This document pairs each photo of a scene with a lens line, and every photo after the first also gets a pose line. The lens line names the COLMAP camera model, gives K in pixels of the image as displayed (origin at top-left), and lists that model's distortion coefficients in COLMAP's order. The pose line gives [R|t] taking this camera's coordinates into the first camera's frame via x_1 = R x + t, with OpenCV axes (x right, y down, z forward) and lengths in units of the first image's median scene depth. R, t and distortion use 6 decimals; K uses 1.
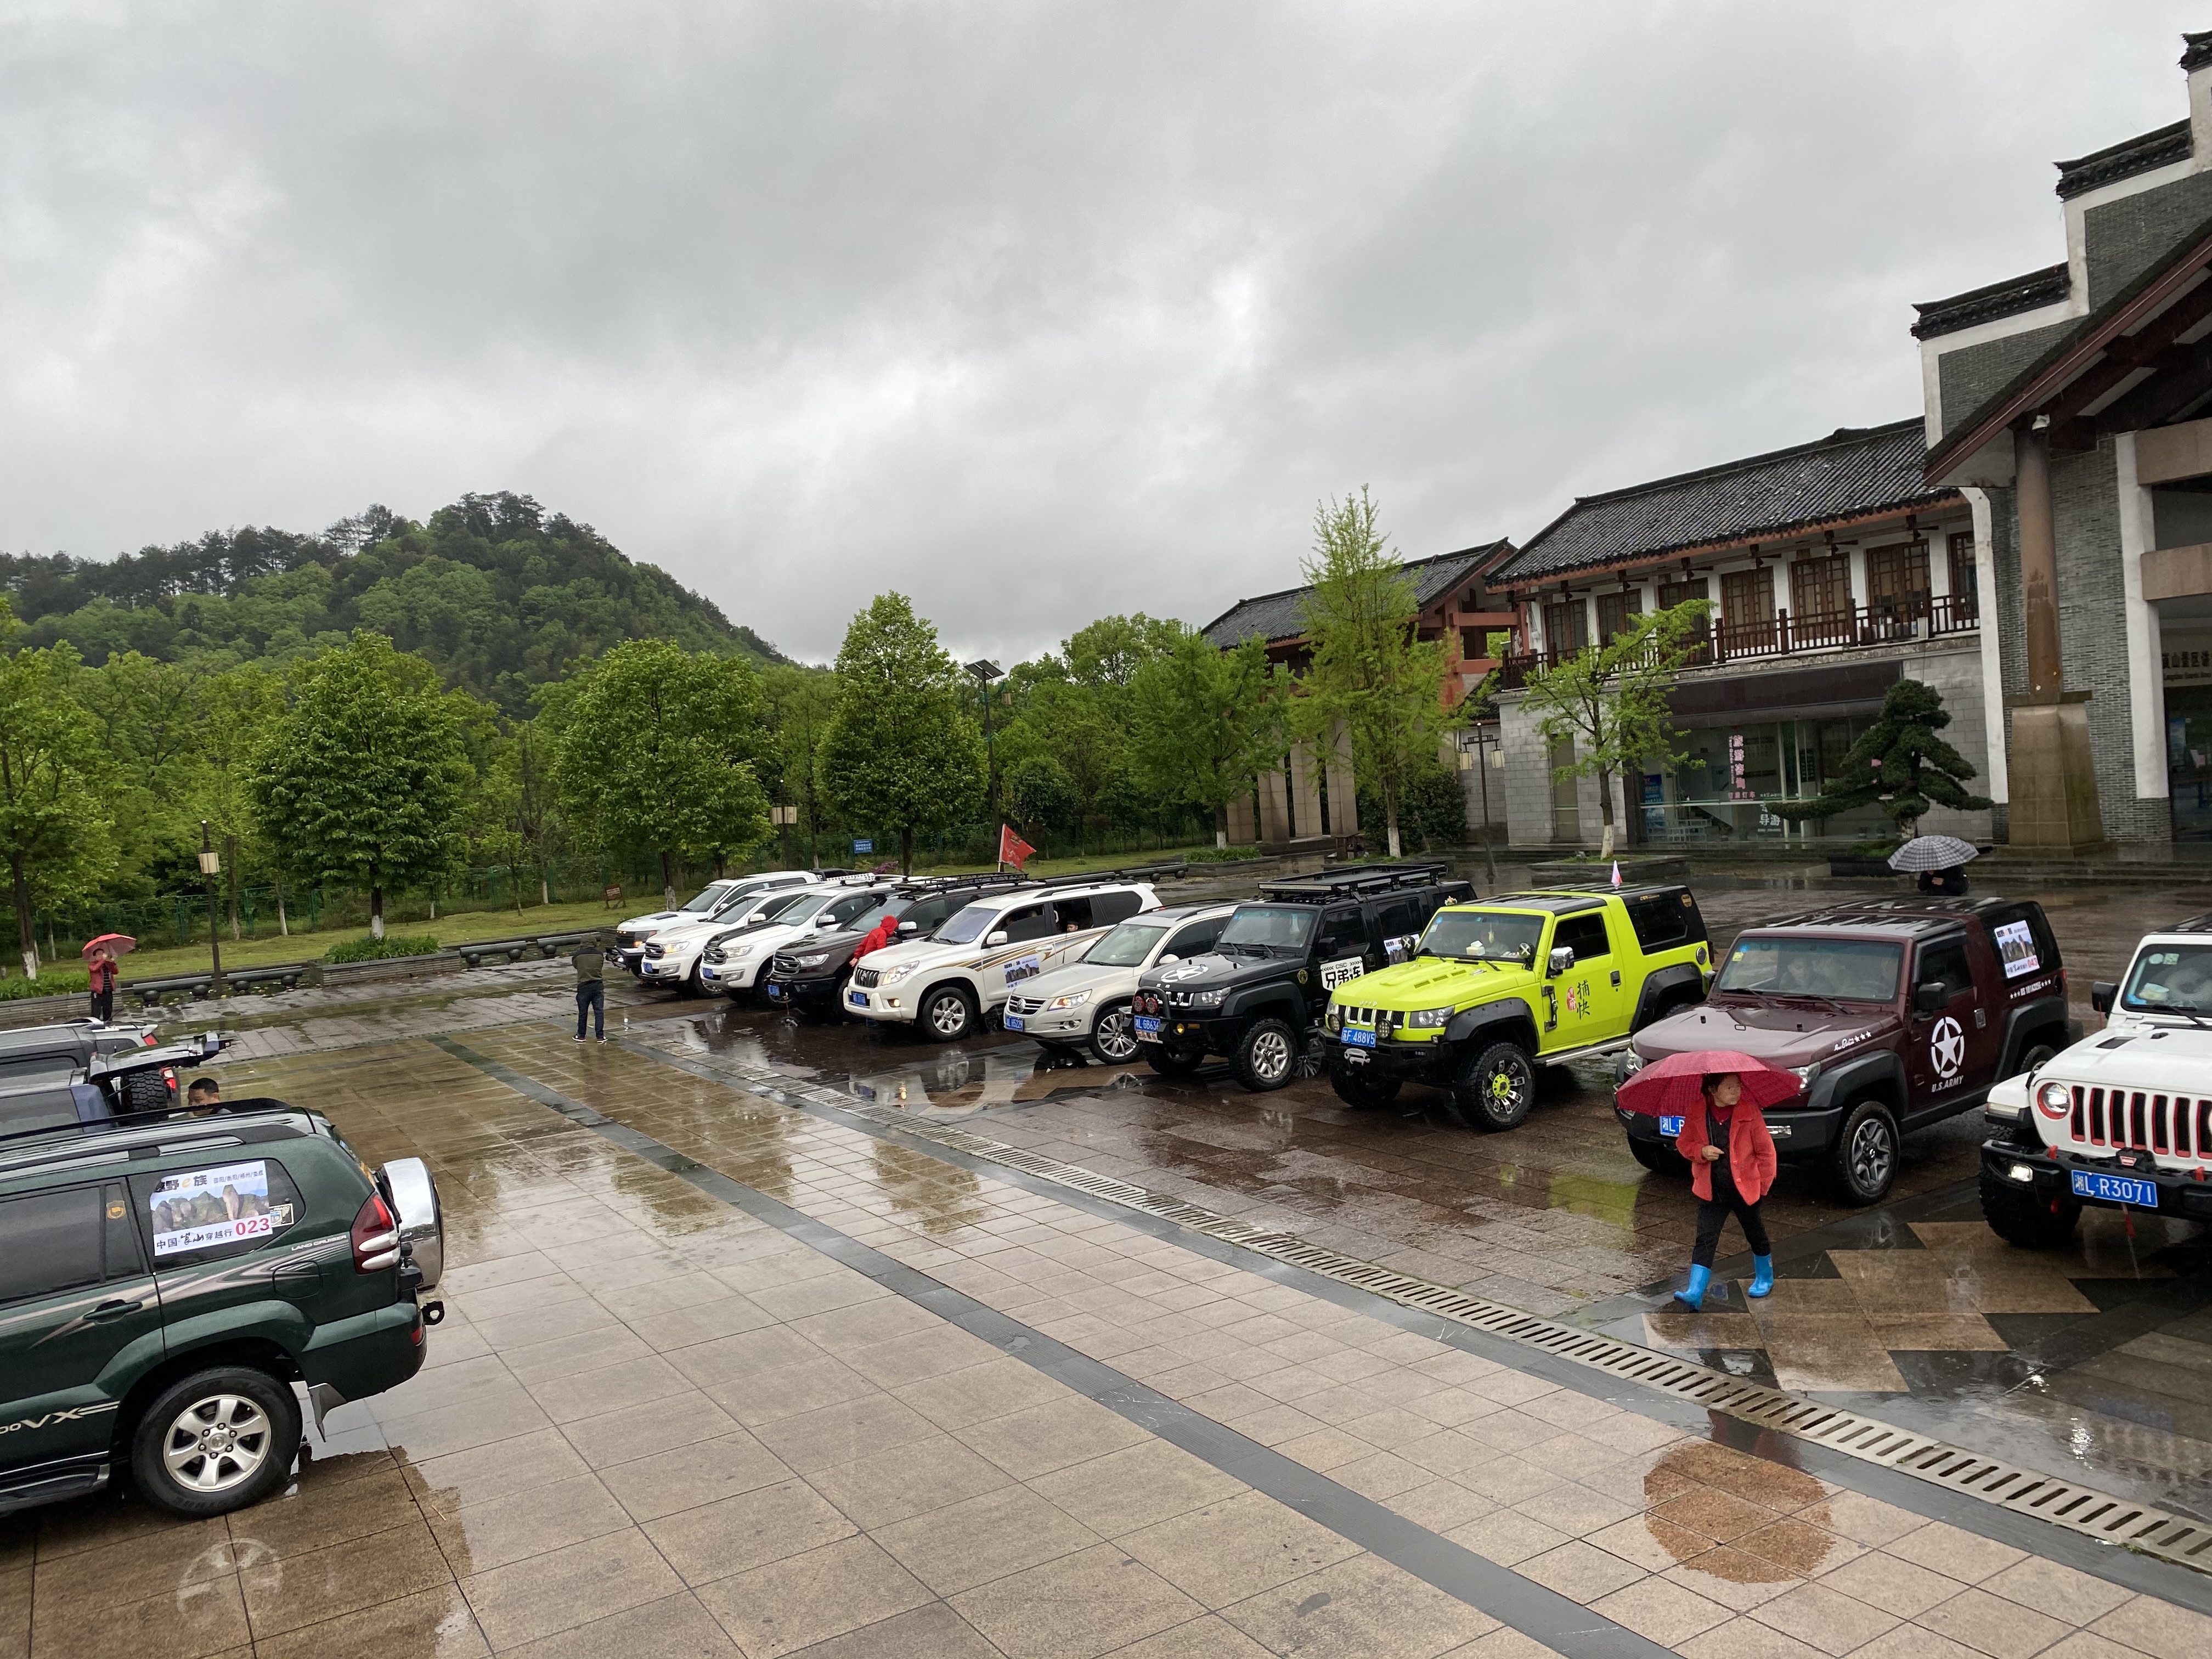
lens RADIAL K [[1670.5, 0, 1103.6], [0, 1670.5, 826.9], [0, 0, 1]] dist [0.033485, -0.036911]
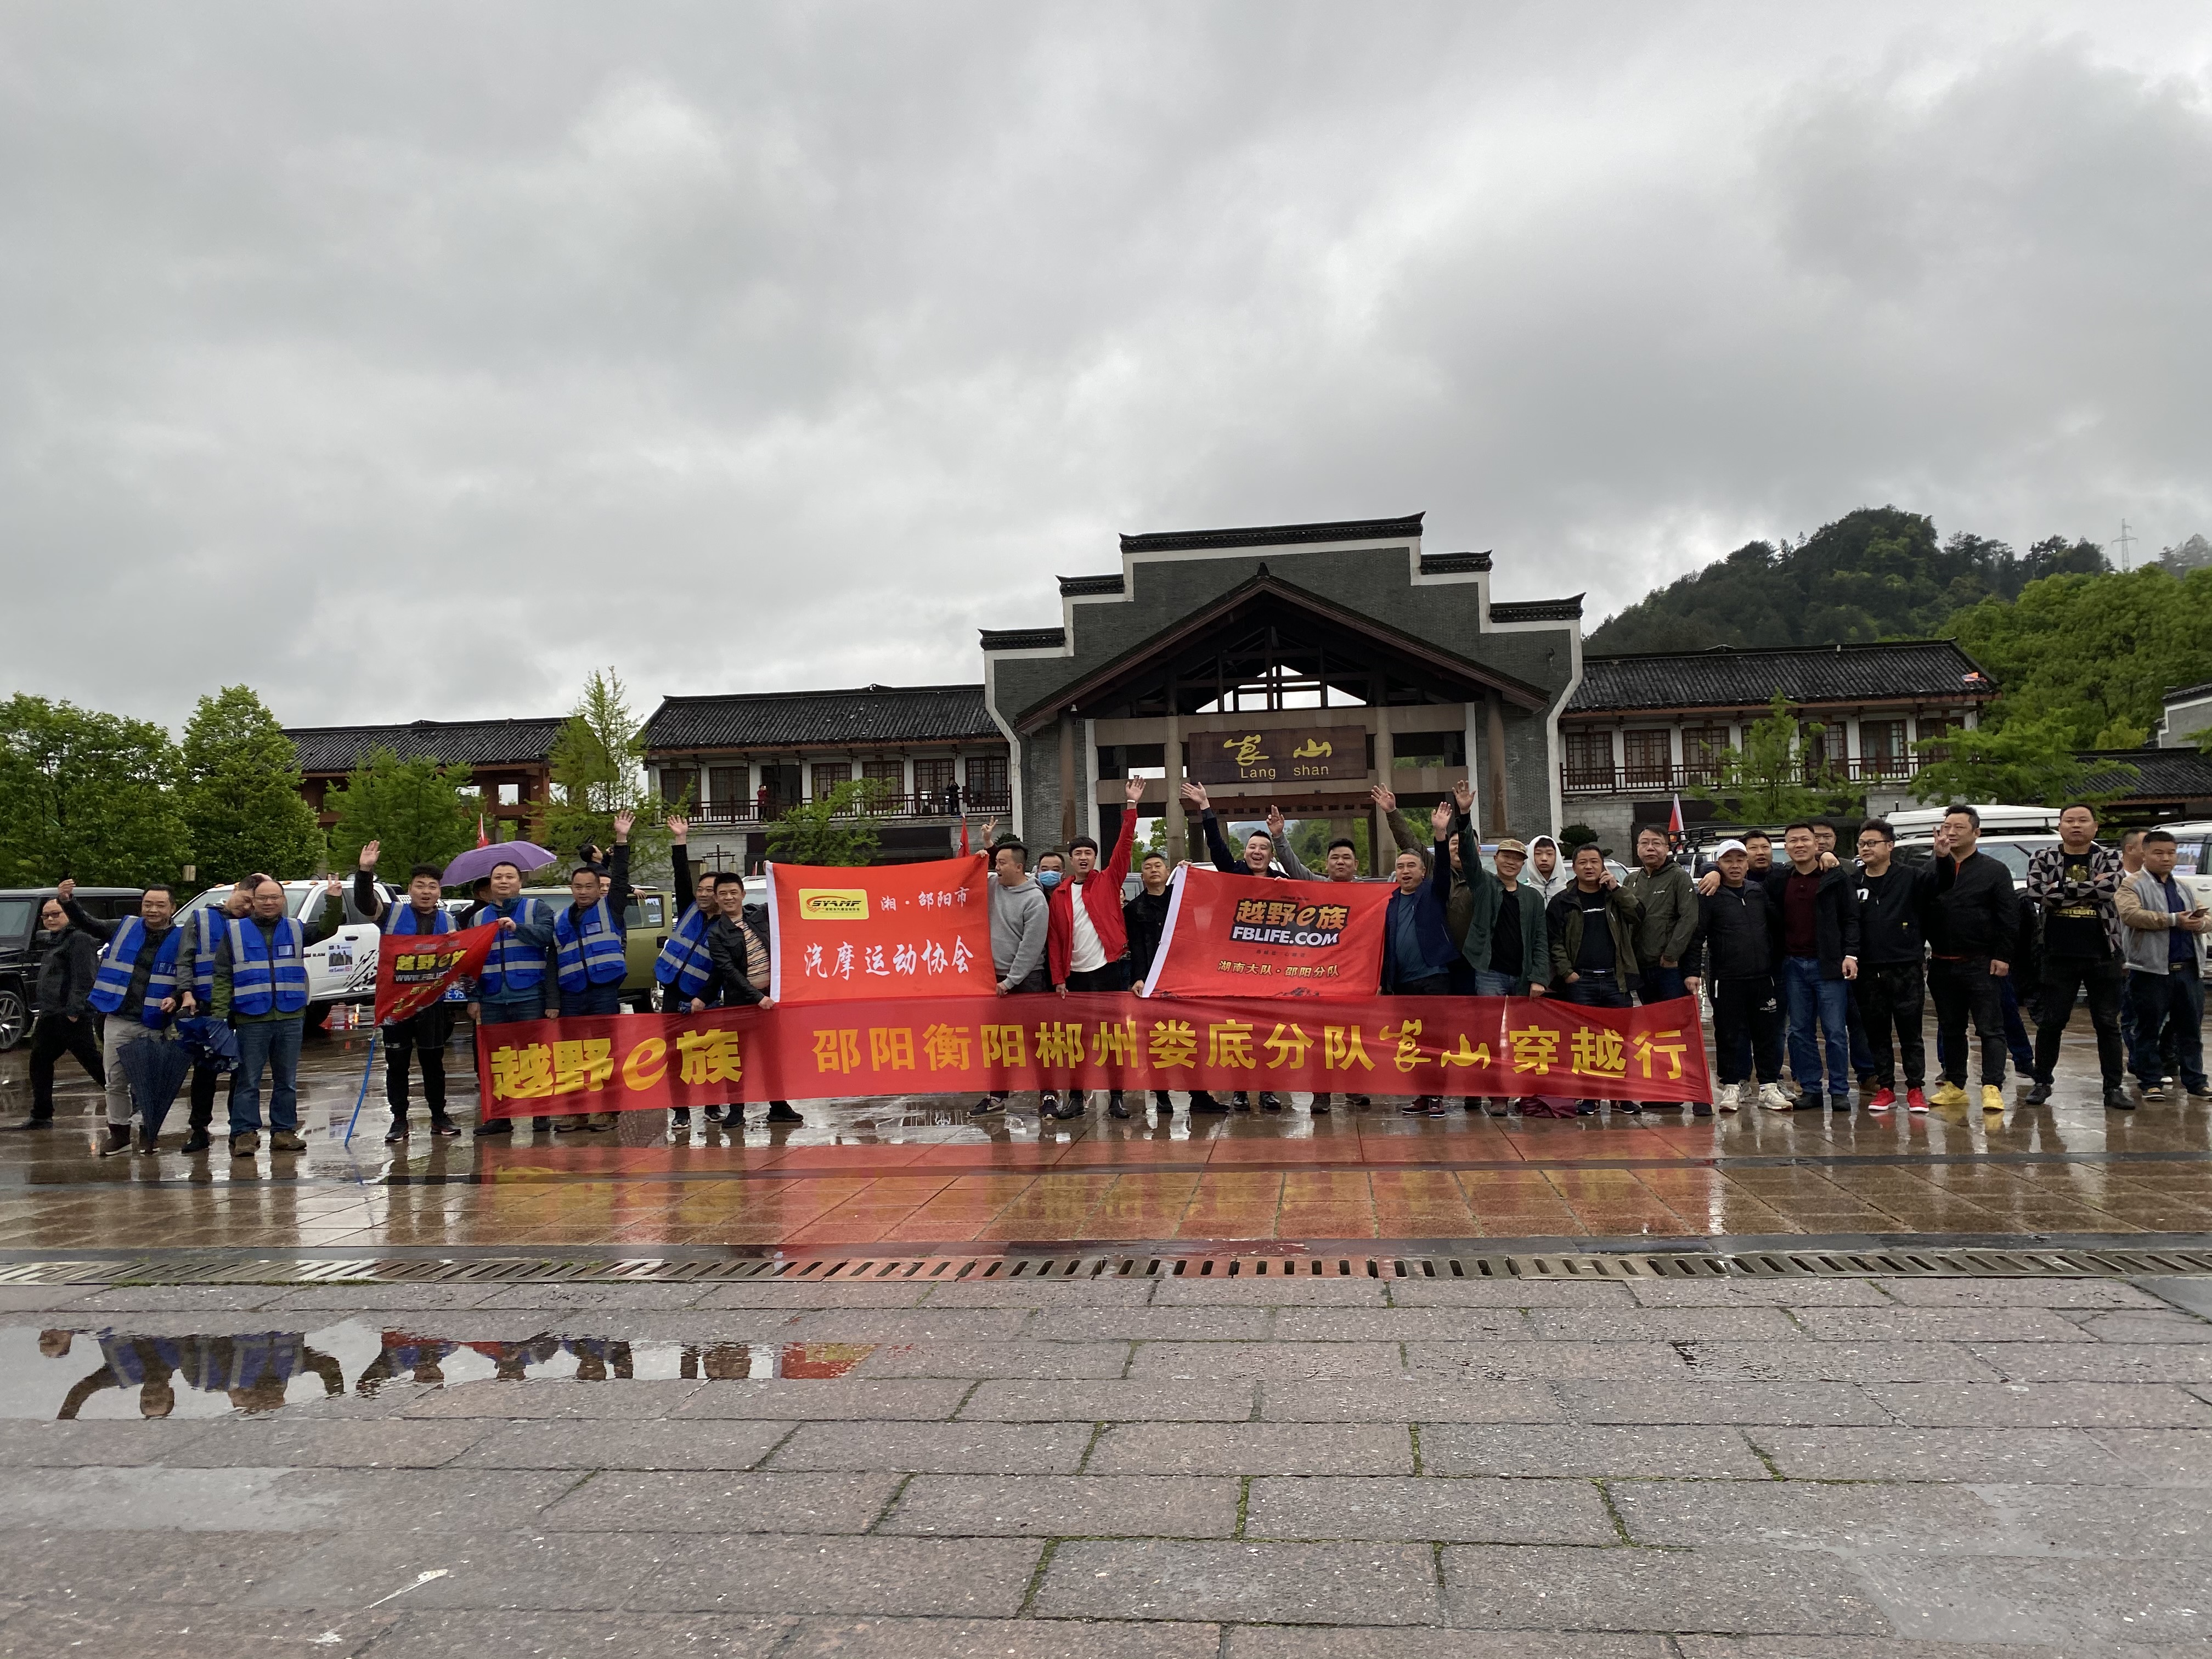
lens RADIAL K [[1670.5, 0, 1115.3], [0, 1670.5, 799.2], [0, 0, 1]] dist [0.033485, -0.036911]
pose [[0.614992, 0.108467, 0.781038, -0.640543], [0.003282, 0.990133, -0.140090, 0.095530], [-0.788527, 0.088717, 0.608568, -0.145853]]
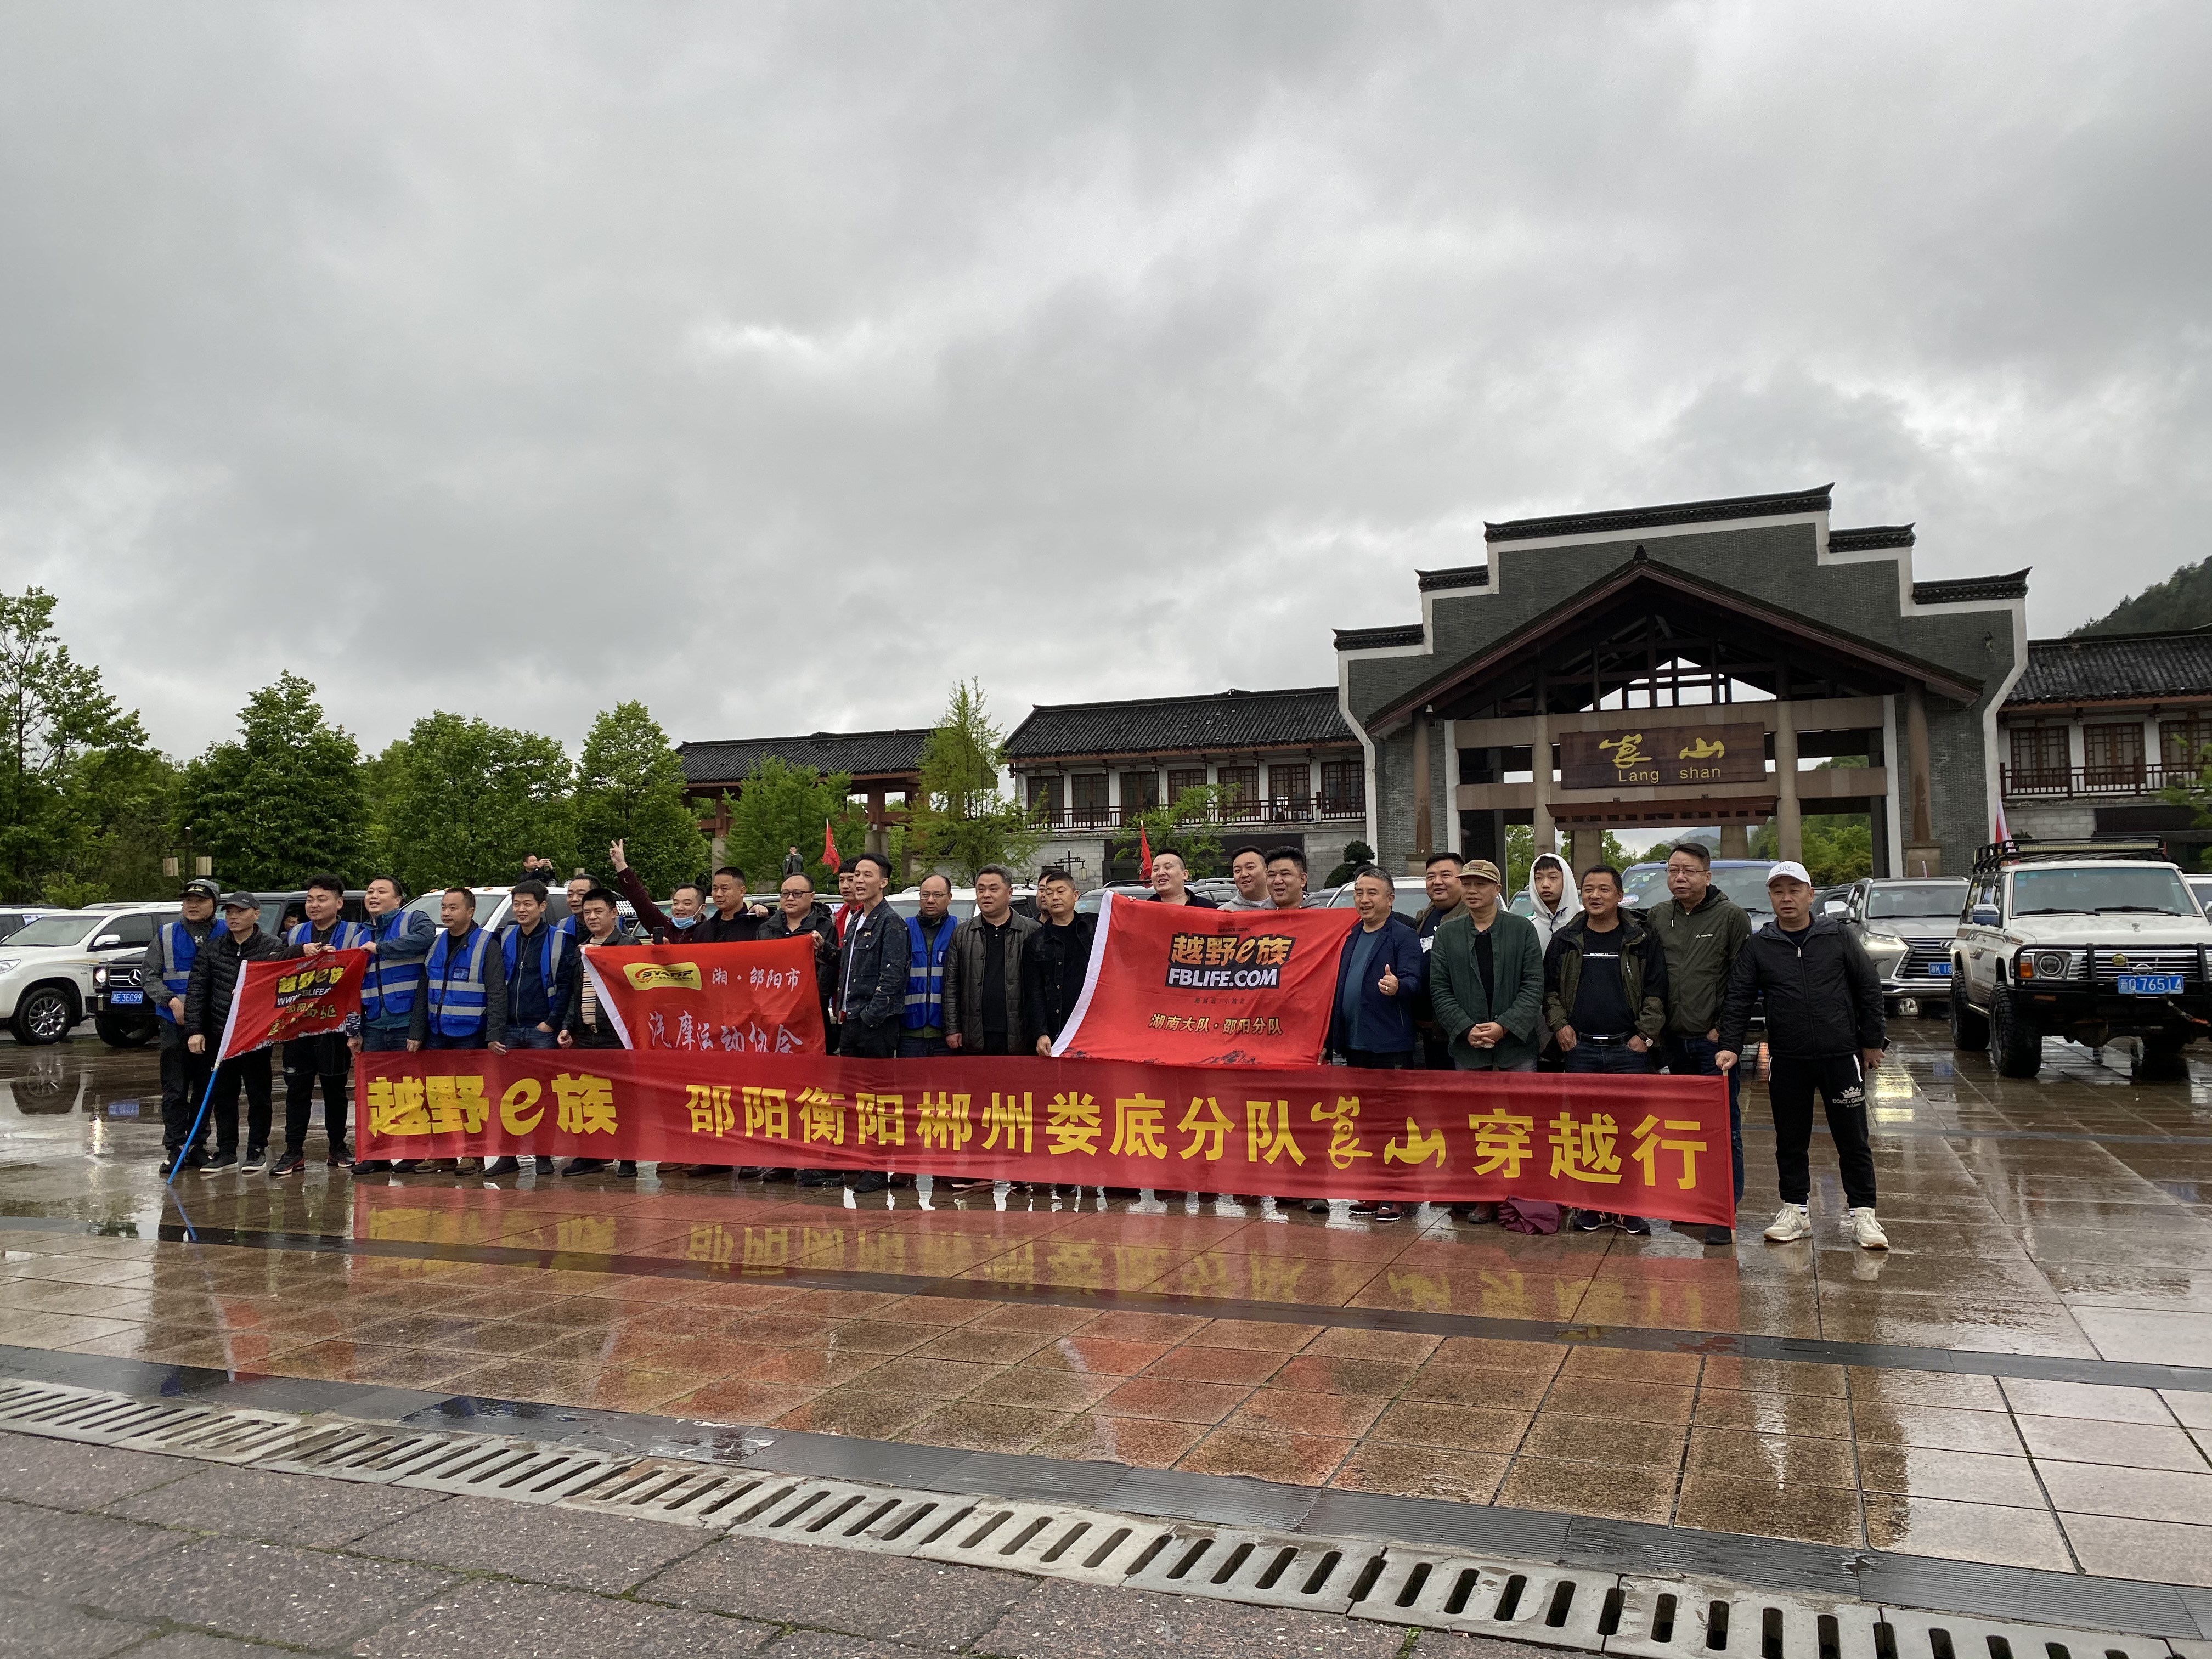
lens RADIAL K [[1670.5, 0, 1112.3], [0, 1670.5, 809.0], [0, 0, 1]] dist [0.033485, -0.036911]
pose [[0.794886, 0.105622, 0.597495, -0.566848], [-0.030701, 0.990472, -0.134247, 0.088759], [-0.605982, 0.088368, 0.790555, -0.162878]]
